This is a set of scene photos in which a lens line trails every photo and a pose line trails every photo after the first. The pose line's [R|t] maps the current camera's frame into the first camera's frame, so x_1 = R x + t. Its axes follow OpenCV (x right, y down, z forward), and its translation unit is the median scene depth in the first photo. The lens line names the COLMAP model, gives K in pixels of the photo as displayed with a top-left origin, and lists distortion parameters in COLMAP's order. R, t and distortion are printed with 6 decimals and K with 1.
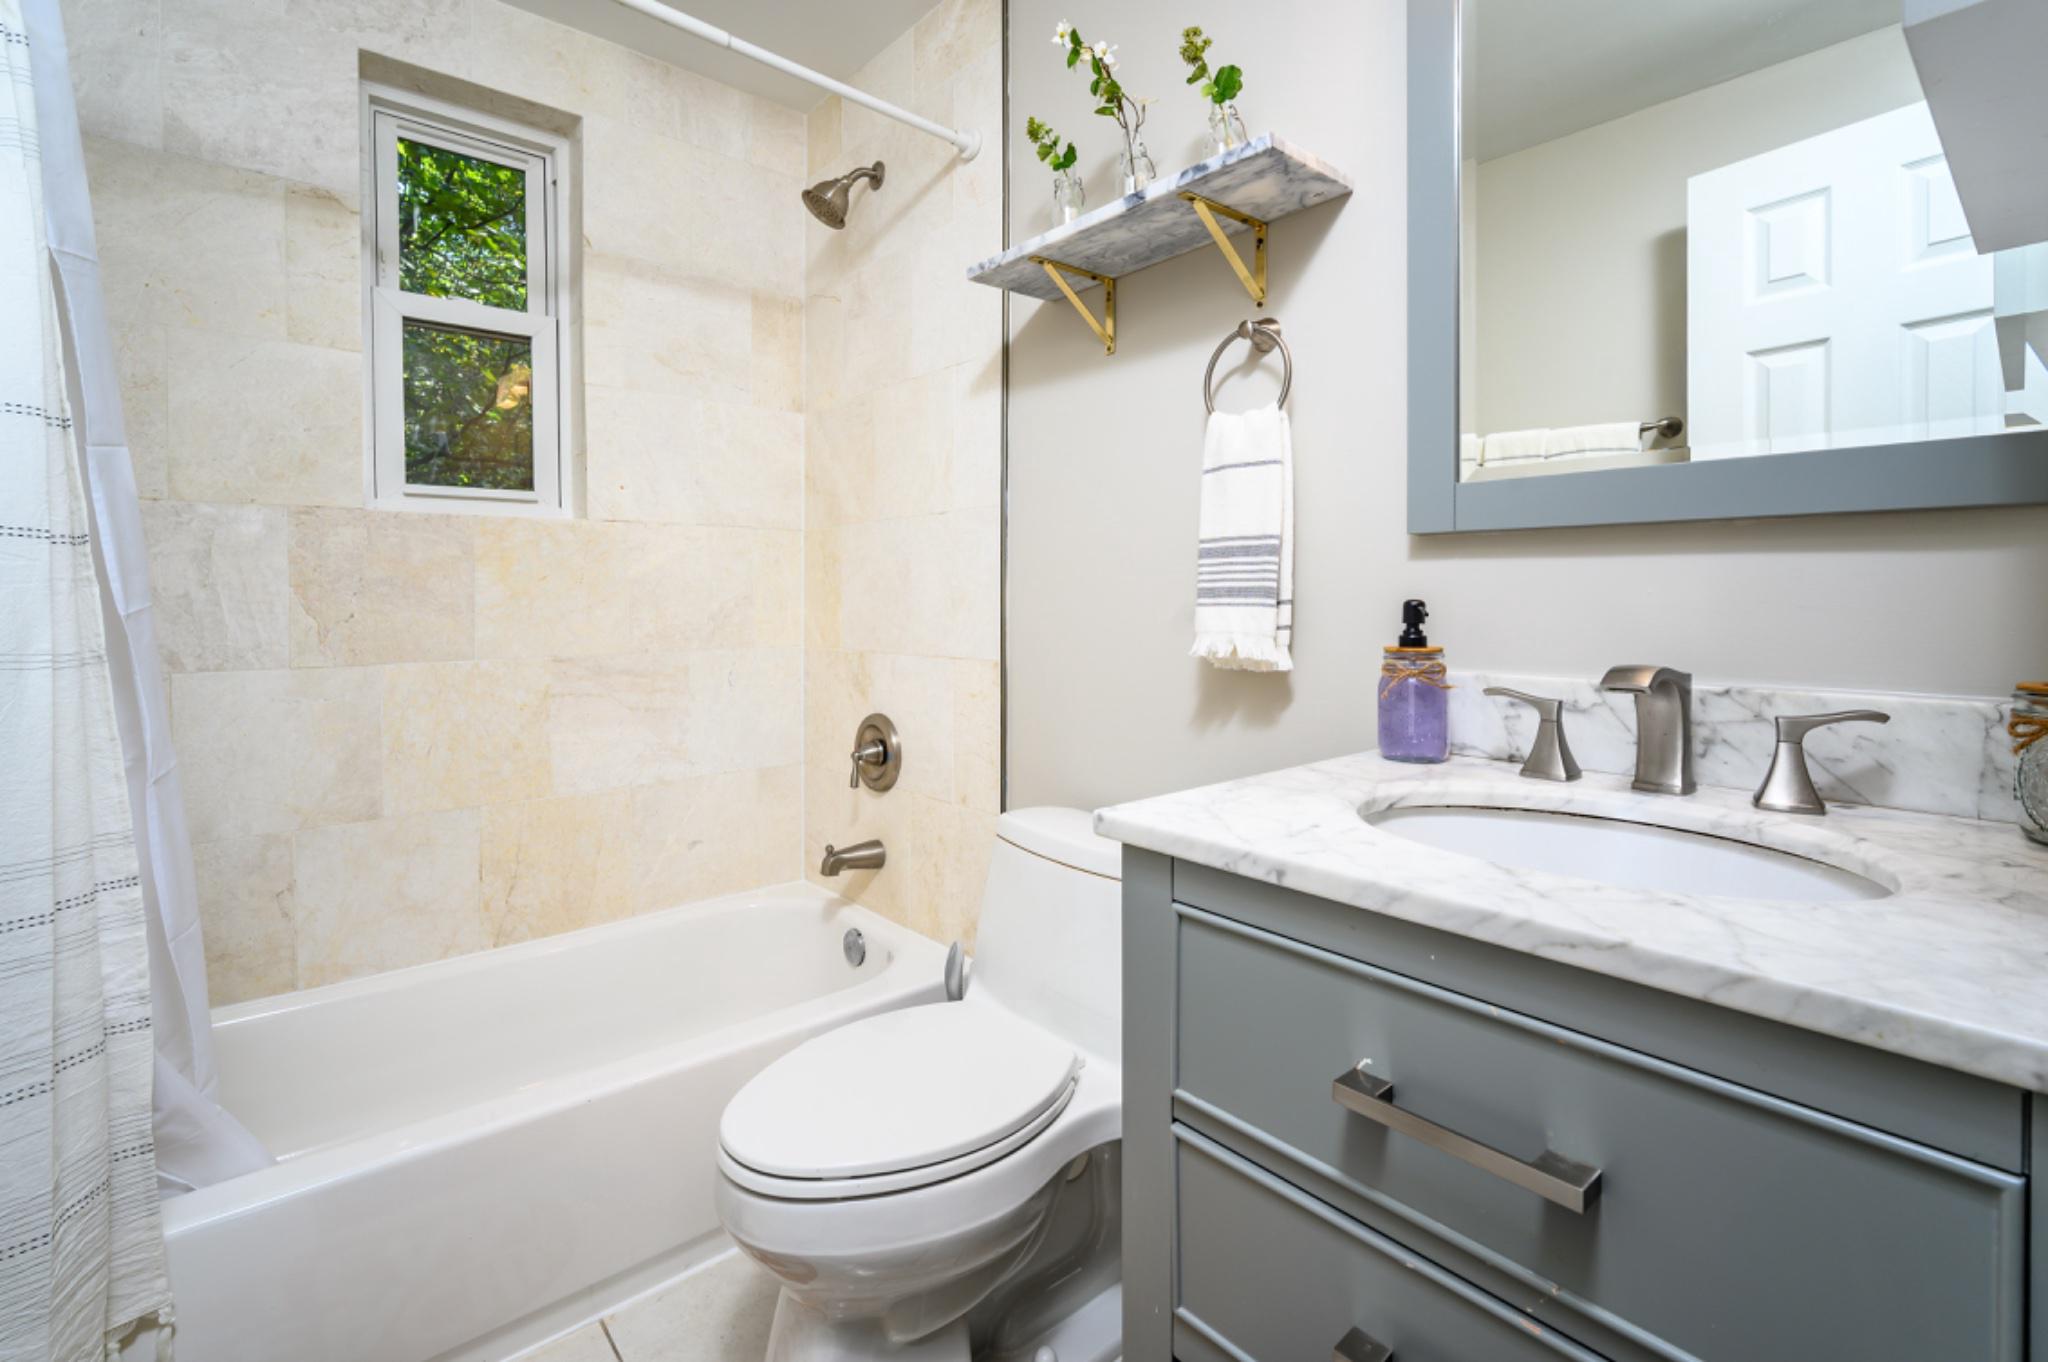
lens RADIAL K [[914.6, 0, 1032.7], [0, 914.6, 667.4], [0, 0, 1]] dist [-0.002127, -0.000438]
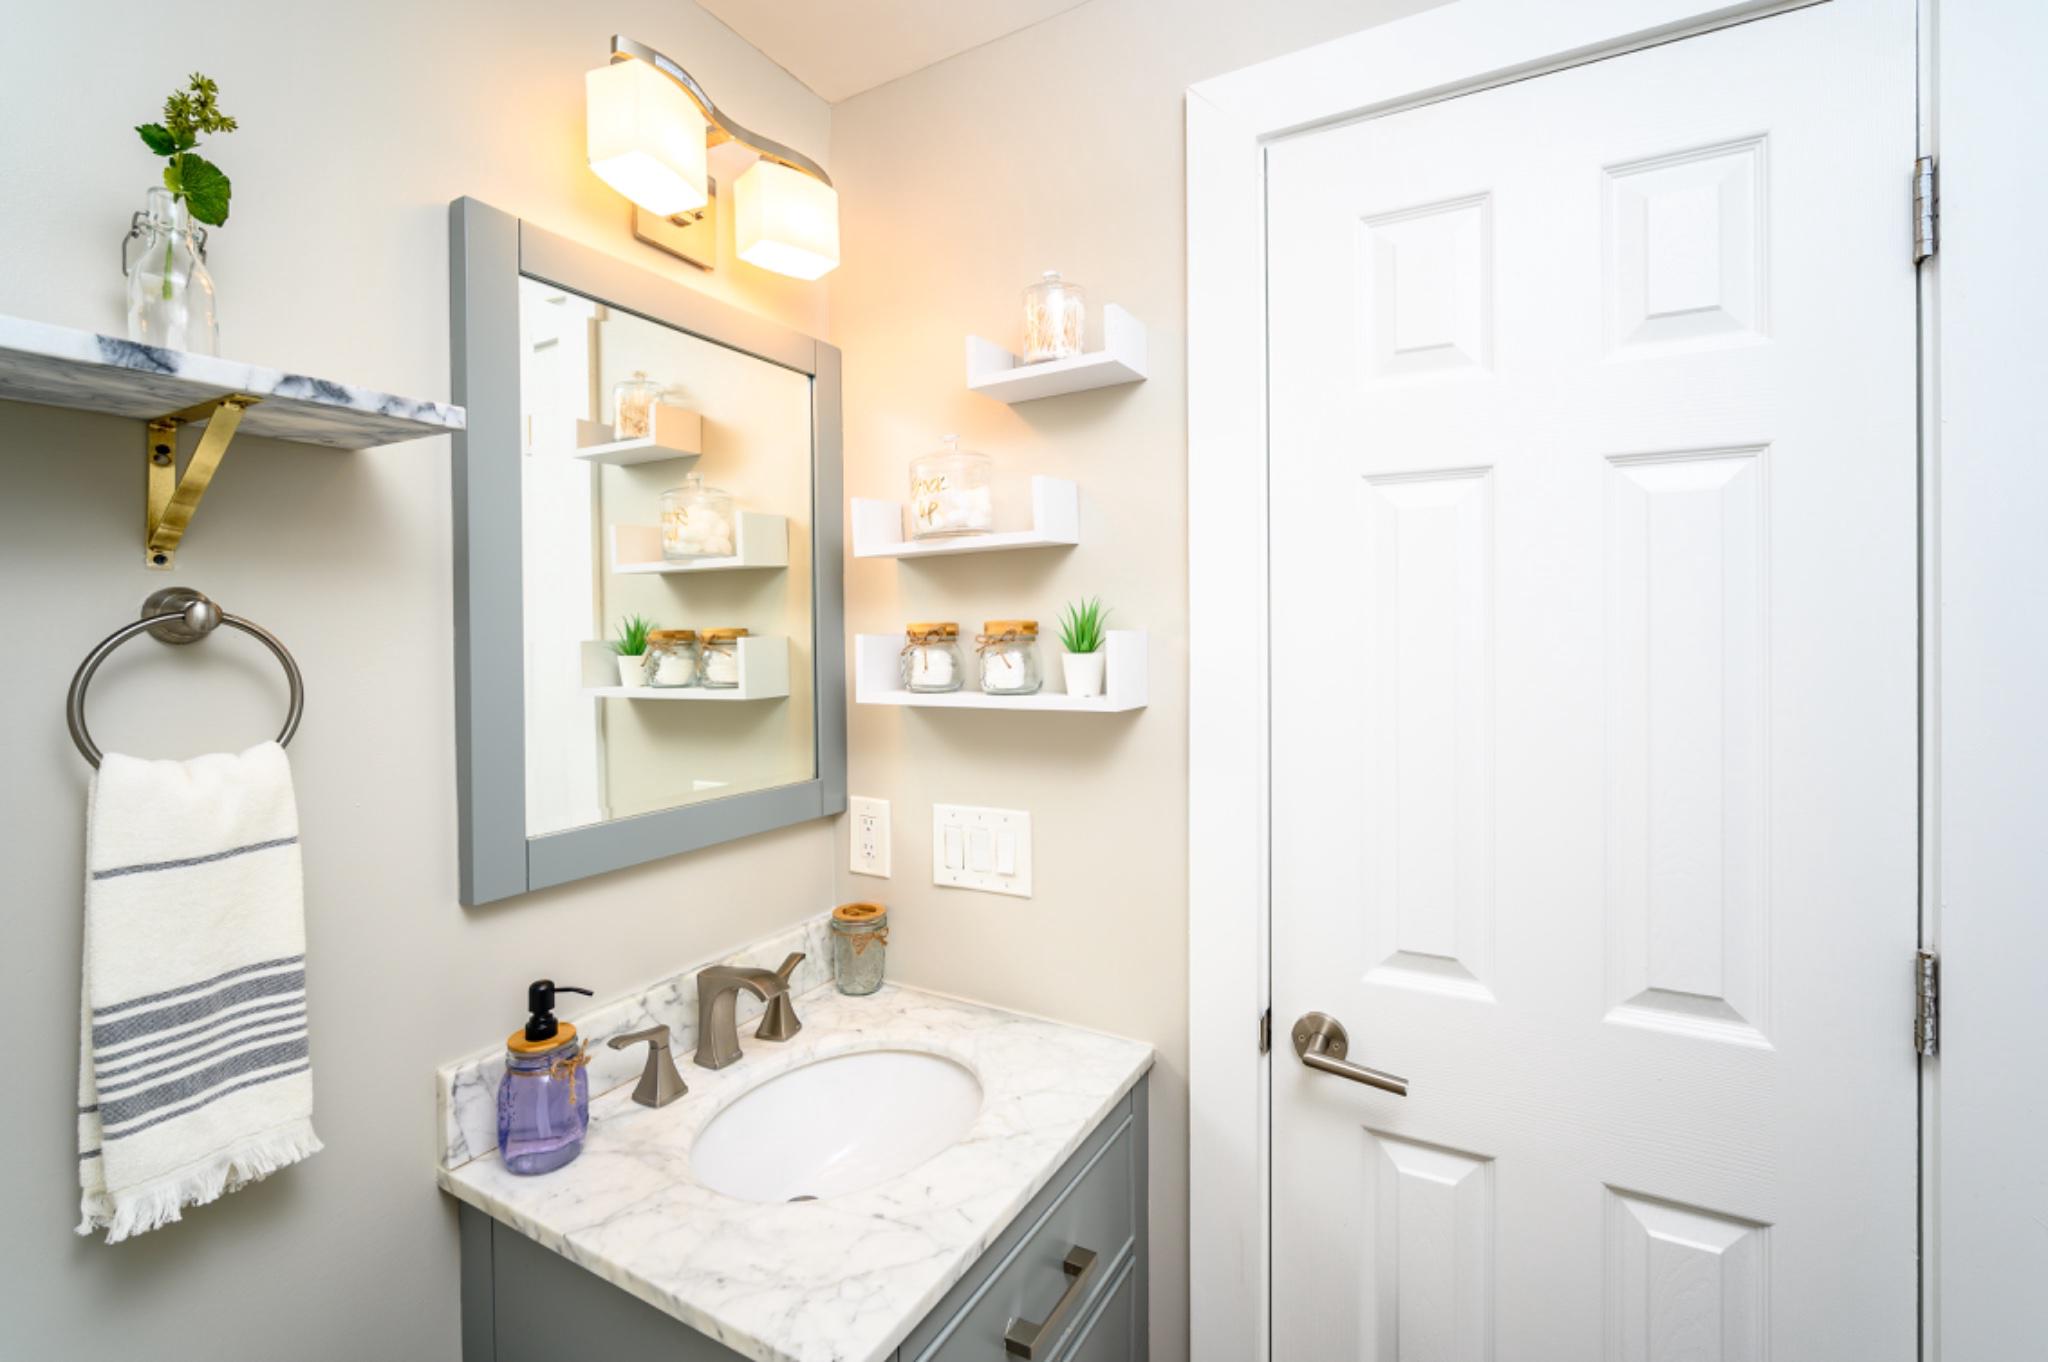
lens RADIAL K [[914.6, 0, 1032.7], [0, 914.6, 667.4], [0, 0, 1]] dist [-0.002127, -0.000438]
pose [[-0.336886, -0.018216, 0.941369, -0.486620], [0.077370, 0.995896, 0.046960, -0.330463], [-0.938361, 0.088654, -0.334094, 0.721955]]
